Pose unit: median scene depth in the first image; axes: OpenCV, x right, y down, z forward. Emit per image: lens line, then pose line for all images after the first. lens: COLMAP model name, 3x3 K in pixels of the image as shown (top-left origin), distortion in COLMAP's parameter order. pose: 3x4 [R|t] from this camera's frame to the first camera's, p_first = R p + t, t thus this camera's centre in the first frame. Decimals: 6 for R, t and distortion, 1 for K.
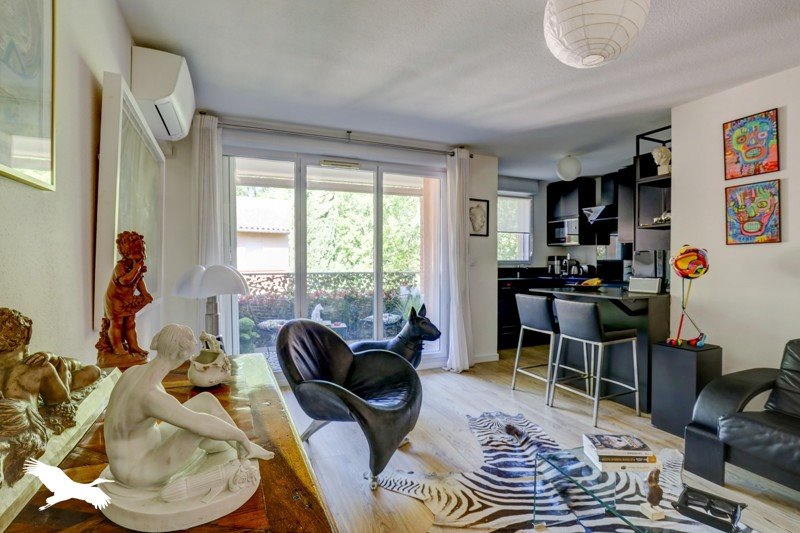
lens RADIAL K [[417.8, 0, 400.0], [0, 417.8, 266.5], [0, 0, 1]] dist [0.001517, 0.000384]
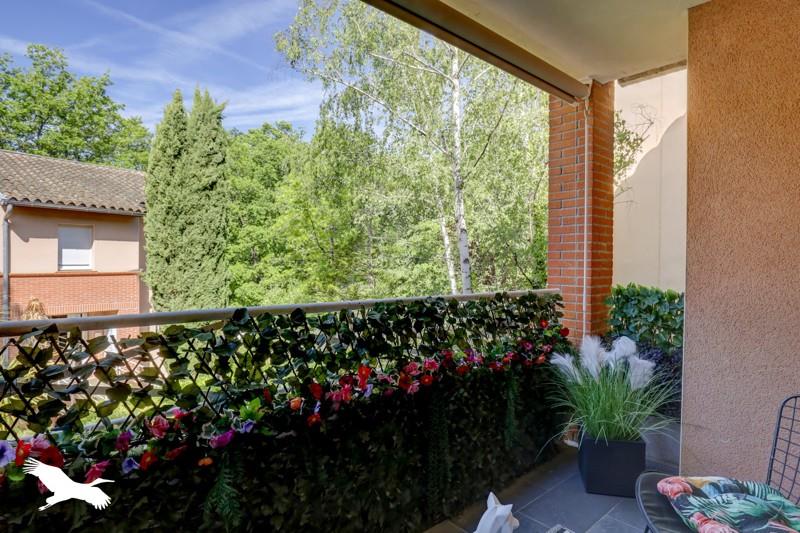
lens RADIAL K [[429.5, 0, 400.0], [0, 429.5, 266.5], [0, 0, 1]] dist [-0.001276, -0.000063]
pose [[0.951914, 0.009847, 0.306206, -0.212914], [-0.009287, 0.999951, -0.003287, -0.007778], [-0.306223, 0.000285, 0.951960, 0.613184]]
